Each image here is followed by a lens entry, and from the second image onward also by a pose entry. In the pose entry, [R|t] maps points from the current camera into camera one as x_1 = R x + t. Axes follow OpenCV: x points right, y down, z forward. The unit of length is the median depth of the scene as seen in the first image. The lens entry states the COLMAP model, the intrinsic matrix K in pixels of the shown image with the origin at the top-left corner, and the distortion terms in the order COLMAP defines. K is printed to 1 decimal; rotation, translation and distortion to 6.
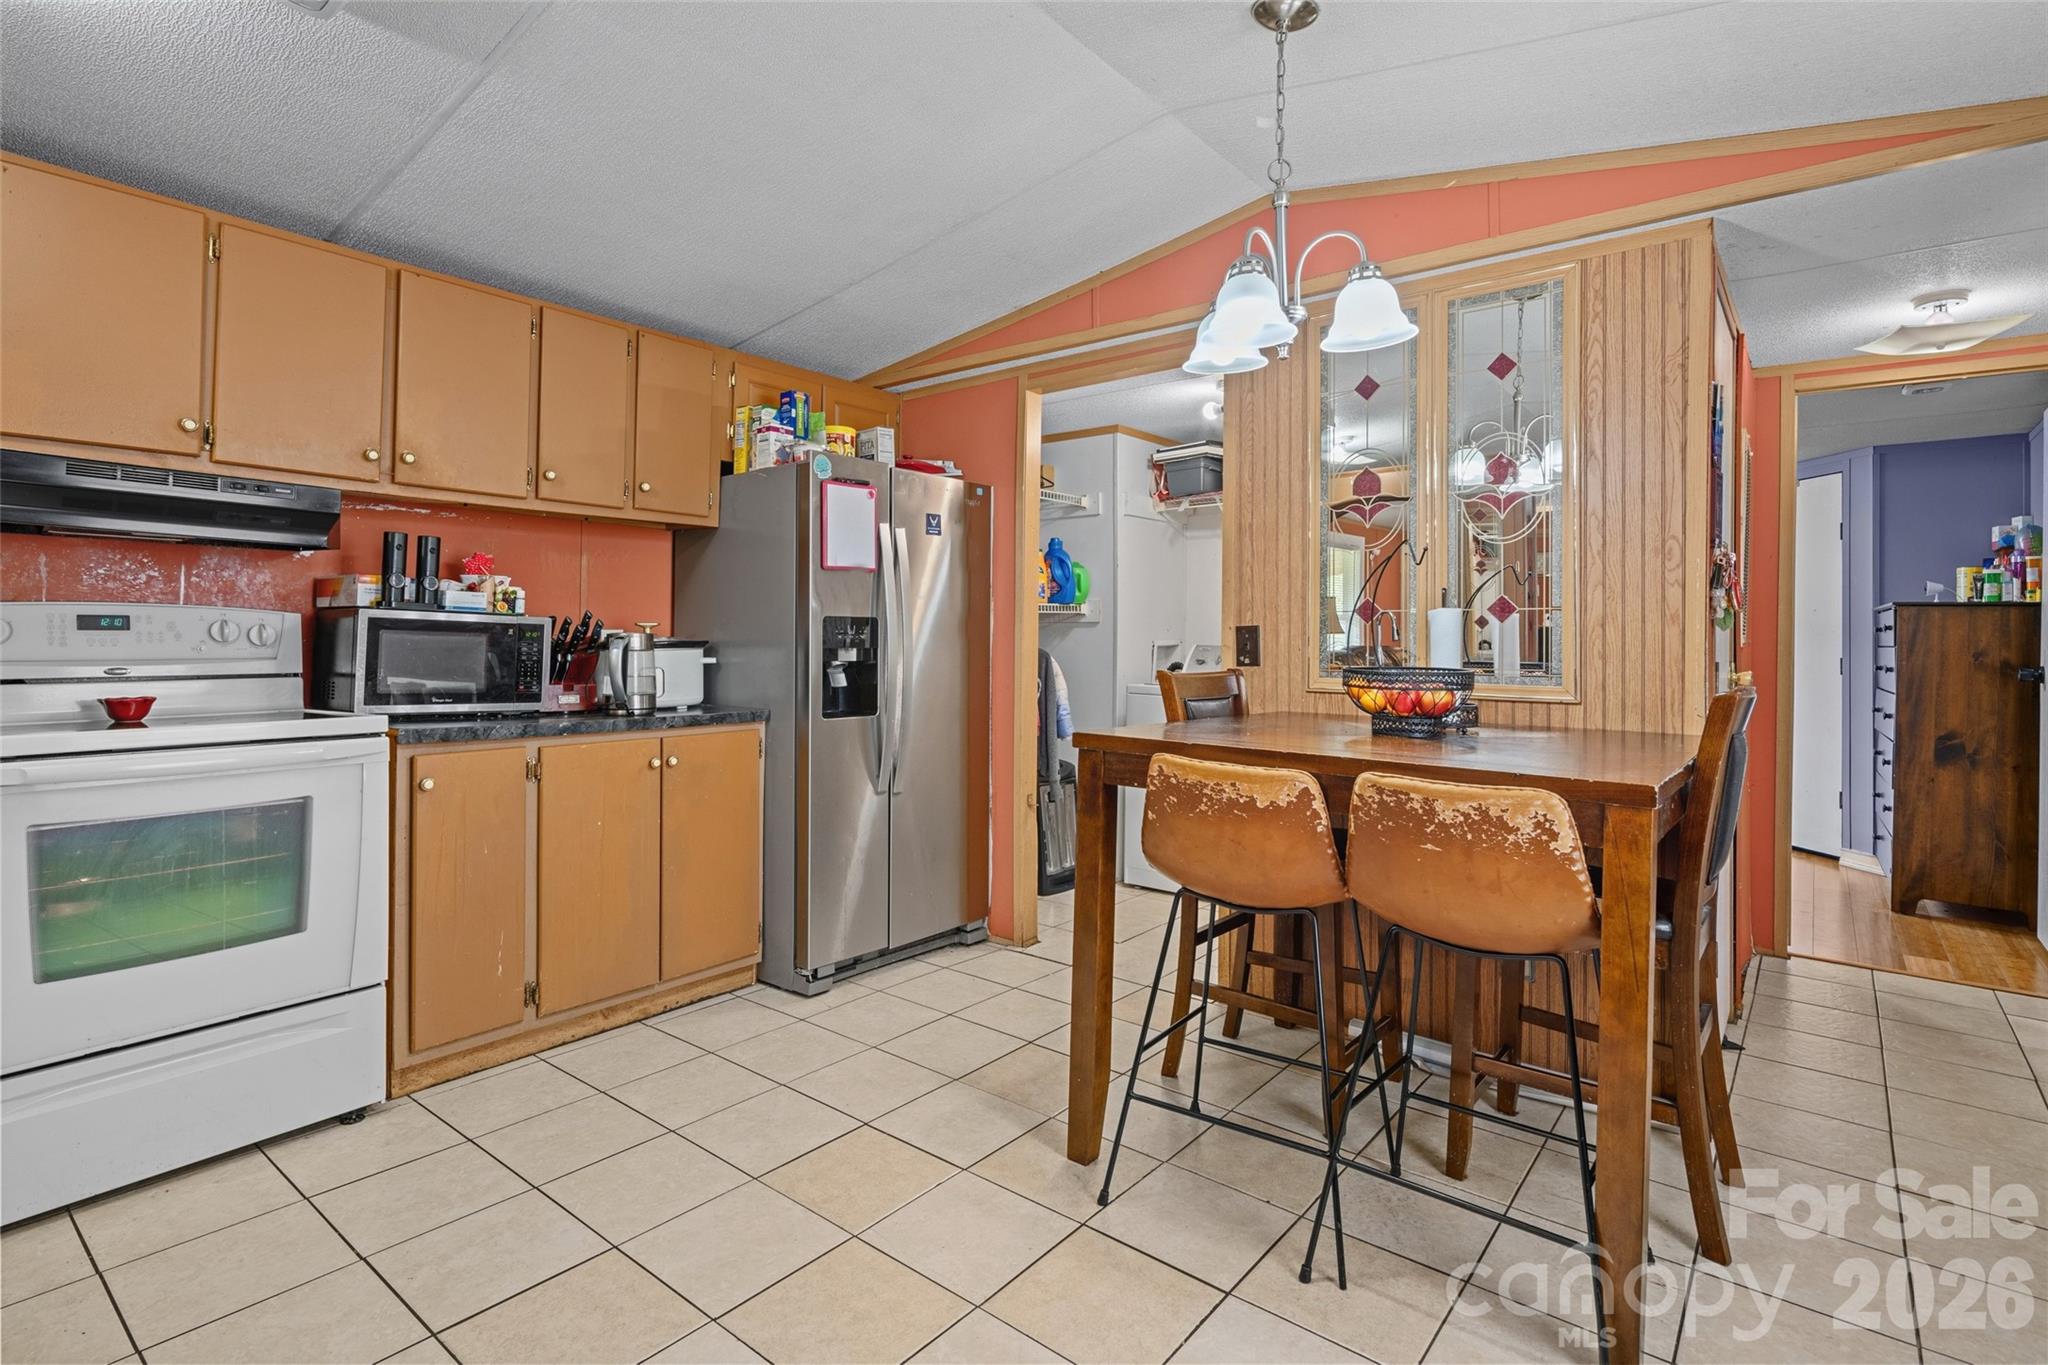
lens RADIAL K [[996.1, 0, 1009.3], [0, 996.1, 629.1], [0, 0, 1]] dist [0.002685, -0.003321]
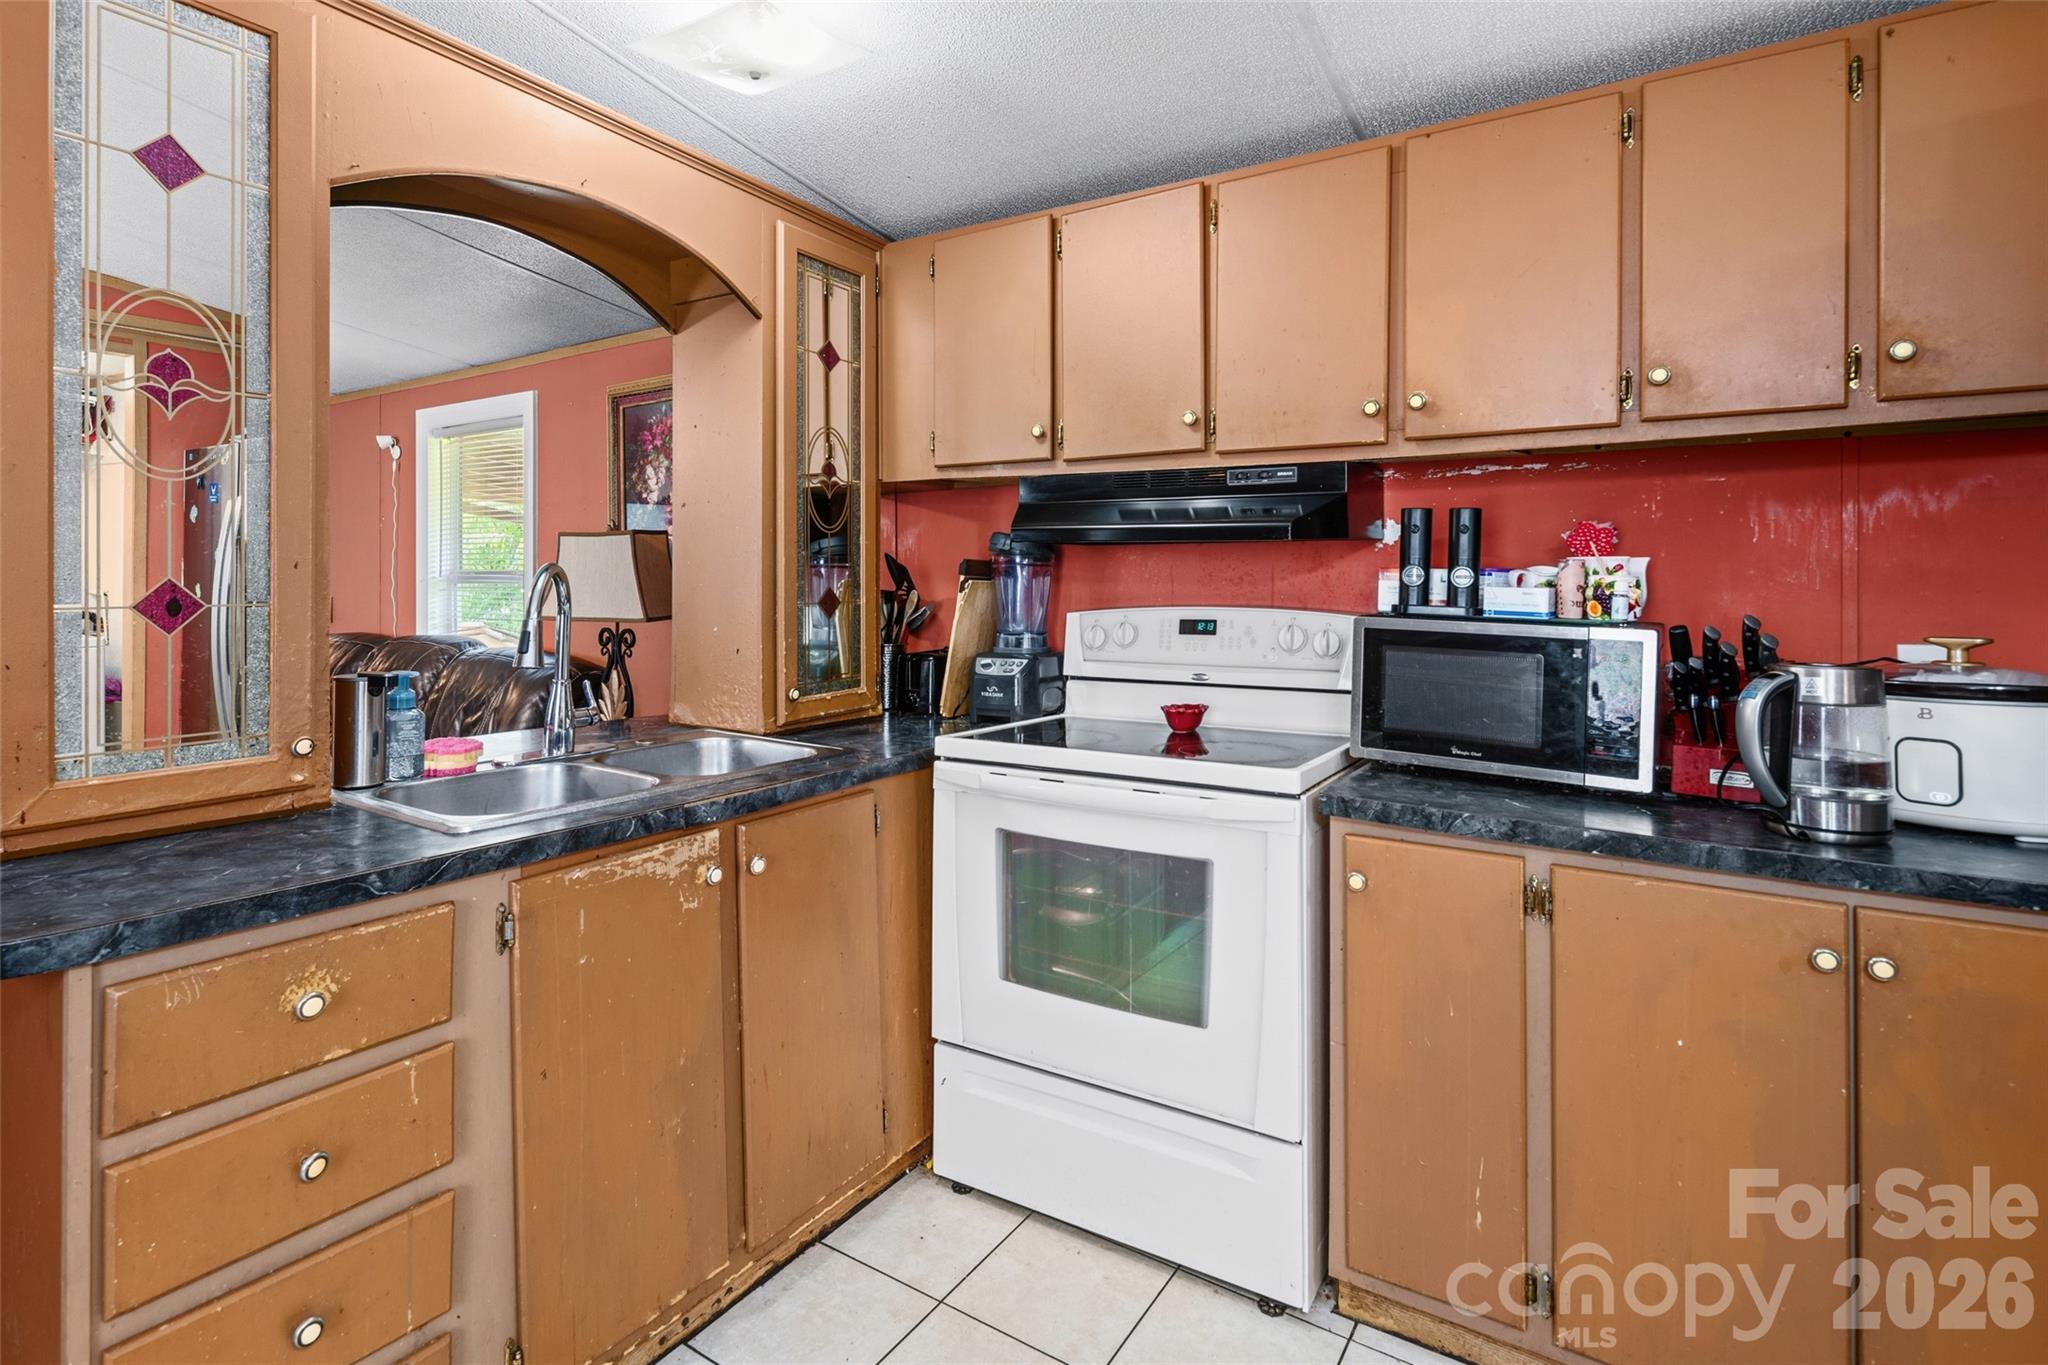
lens RADIAL K [[996.1, 0, 1011.3], [0, 996.1, 576.2], [0, 0, 1]] dist [0.002685, -0.003321]
pose [[0.111034, -0.015455, -0.993696, 0.059635], [0.010356, 0.999843, -0.014393, -0.039408], [0.993763, -0.008693, 0.111176, 0.609926]]
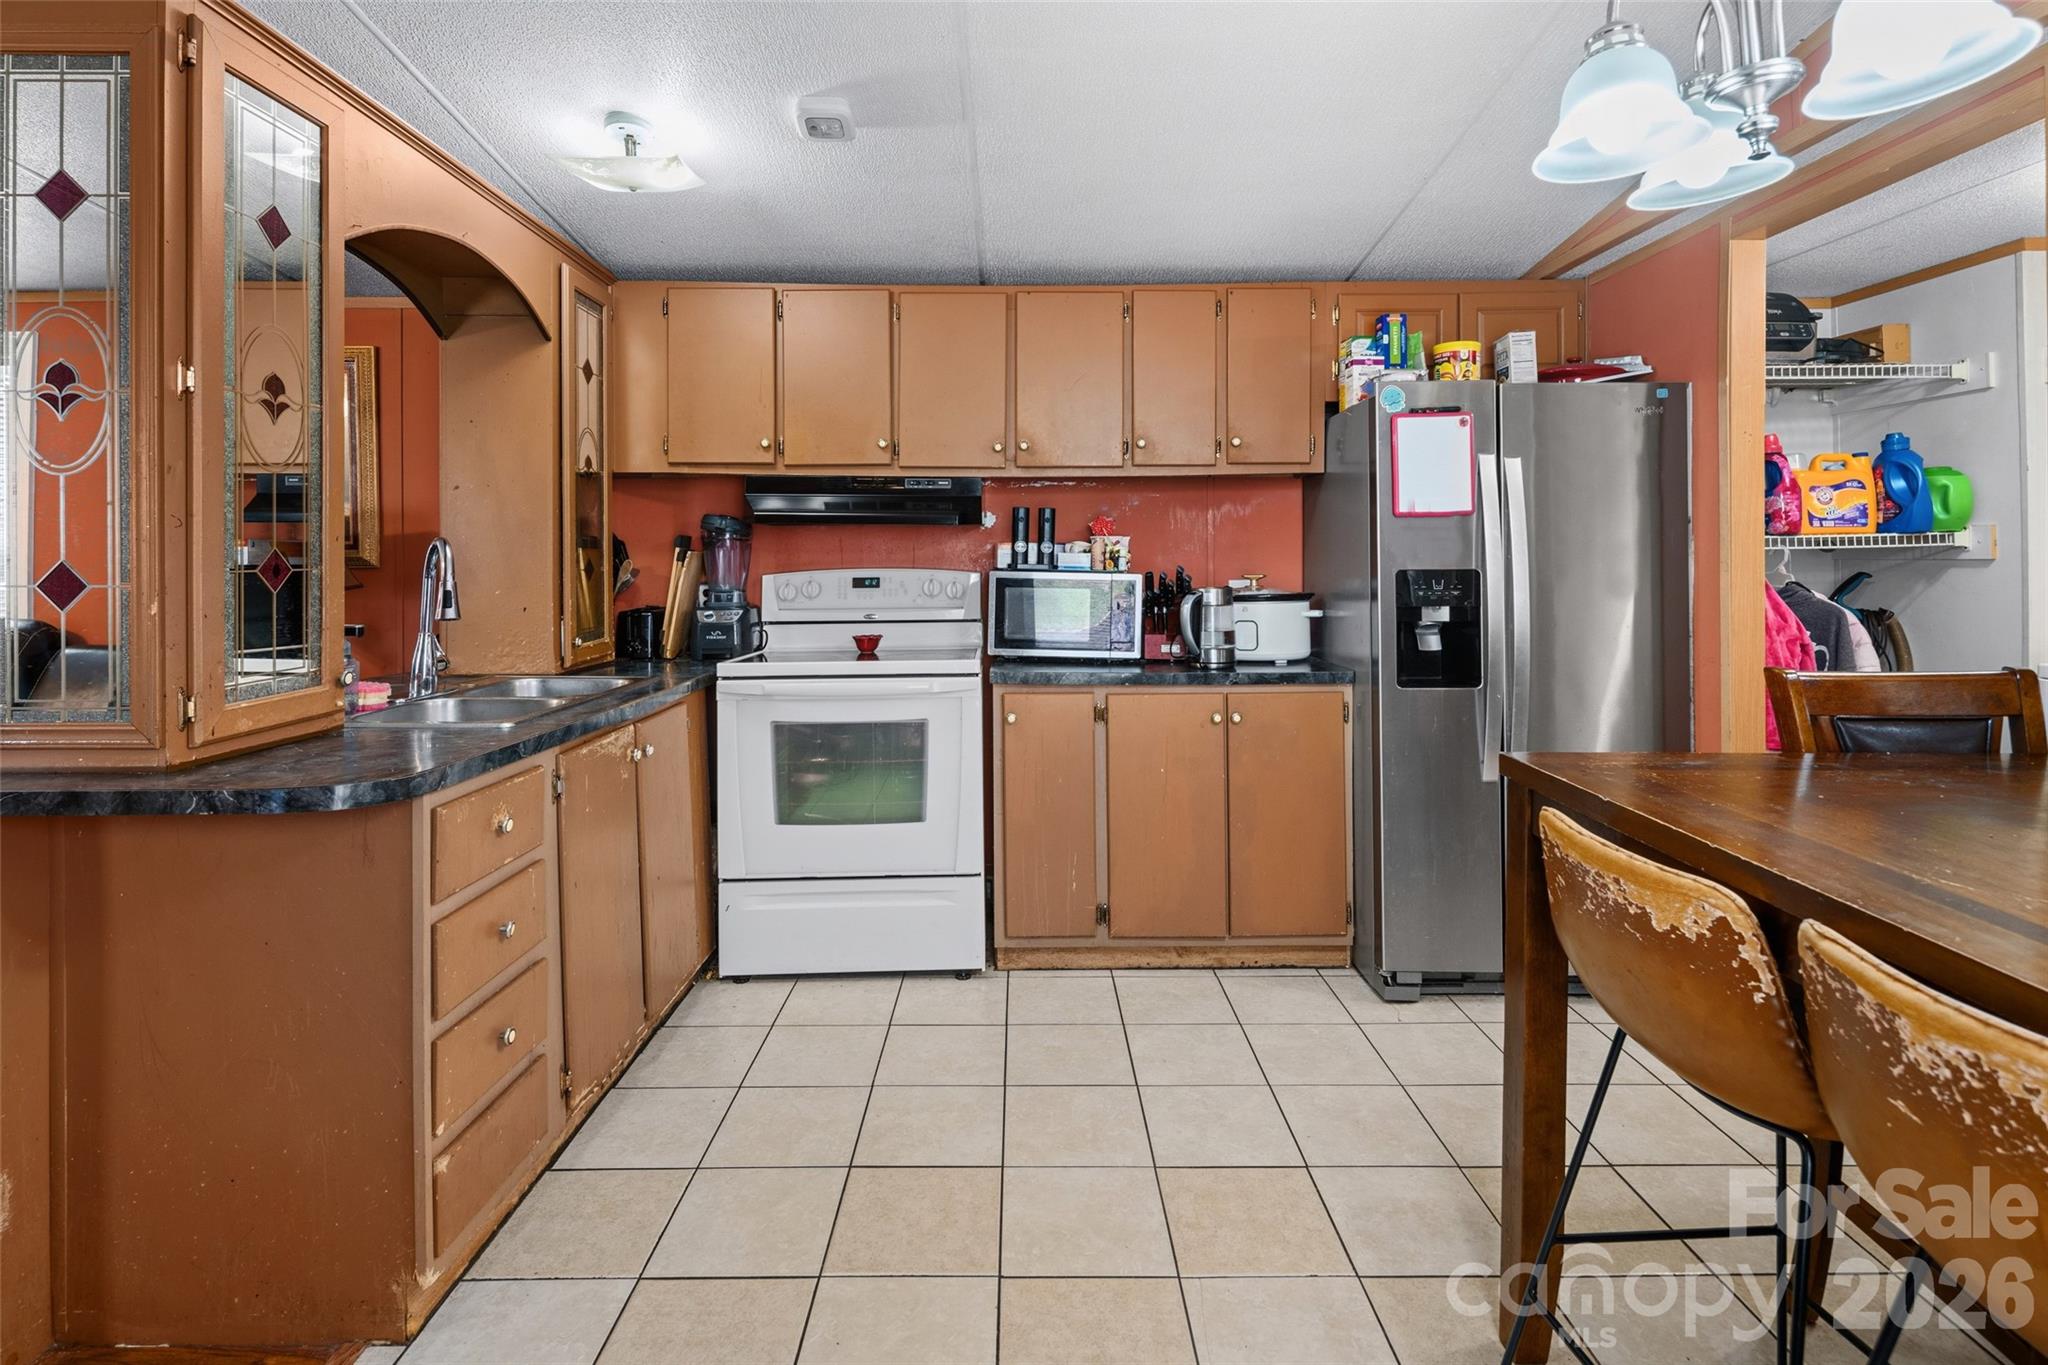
lens RADIAL K [[996.1, 0, 1020.3], [0, 996.1, 553.2], [0, 0, 1]] dist [0.002685, -0.003321]
pose [[0.633959, -0.014533, -0.773230, 0.316694], [0.019543, 0.999805, -0.002769, -0.035843], [0.773119, -0.013356, 0.634120, 0.216200]]
